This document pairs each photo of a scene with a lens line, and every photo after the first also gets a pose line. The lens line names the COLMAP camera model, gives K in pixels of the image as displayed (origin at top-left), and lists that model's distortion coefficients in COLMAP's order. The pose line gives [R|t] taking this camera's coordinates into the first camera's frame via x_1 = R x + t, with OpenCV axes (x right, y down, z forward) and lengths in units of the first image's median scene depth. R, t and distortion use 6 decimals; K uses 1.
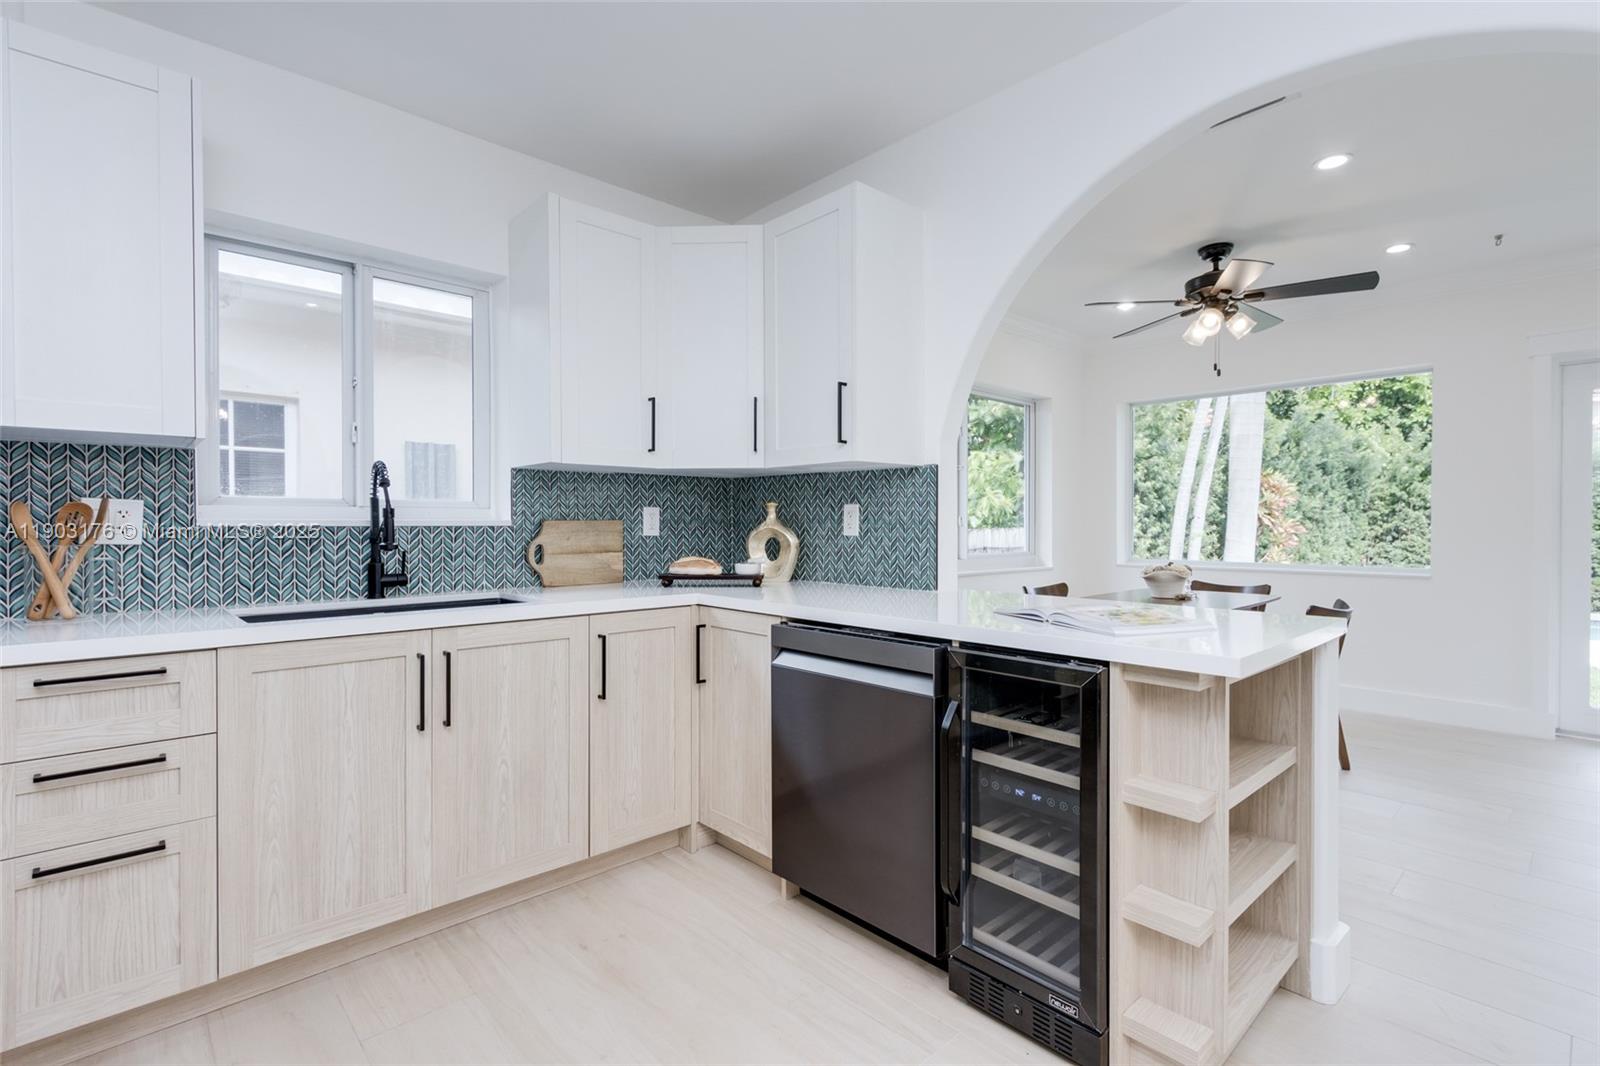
lens RADIAL K [[749.9, 0, 792.5], [0, 749.9, 524.7], [0, 0, 1]] dist [0.004269, -0.002117]
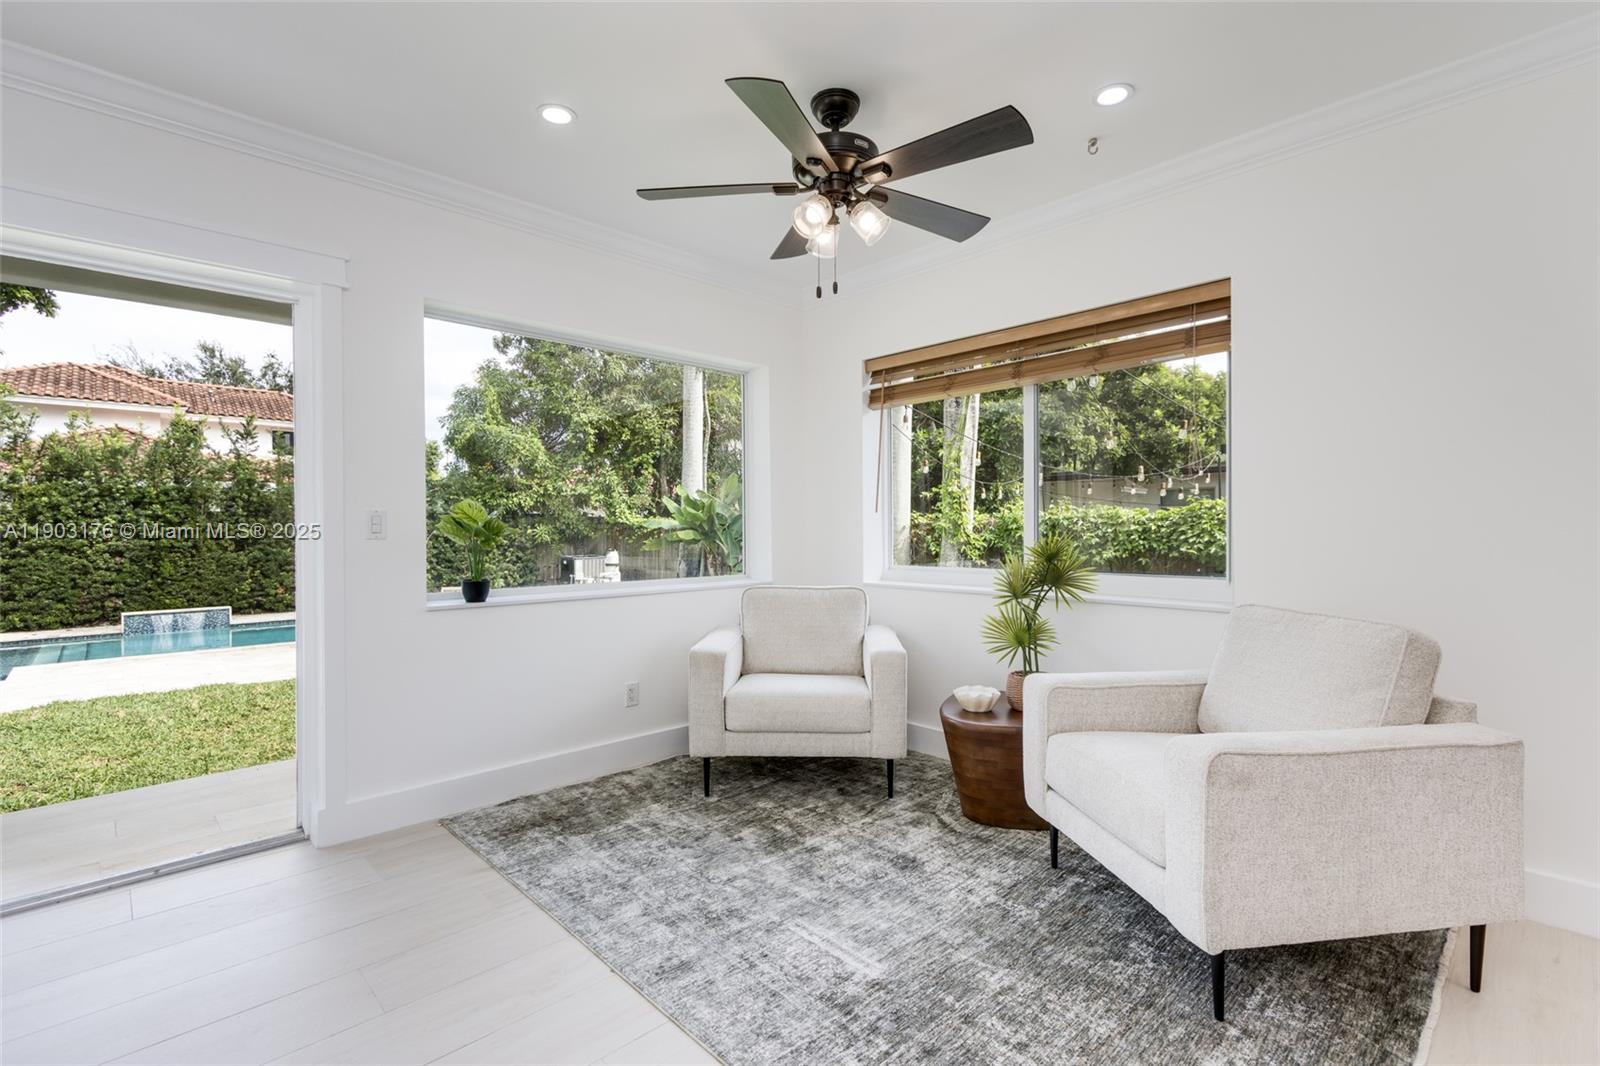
lens RADIAL K [[749.9, 0, 791.7], [0, 749.9, 524.7], [0, 0, 1]] dist [0.004269, -0.002117]
pose [[-0.001212, 0.001553, 0.999998, 0.662589], [0.009001, 0.999958, -0.001542, -0.002960], [-0.999959, 0.009000, -0.001226, 0.542203]]
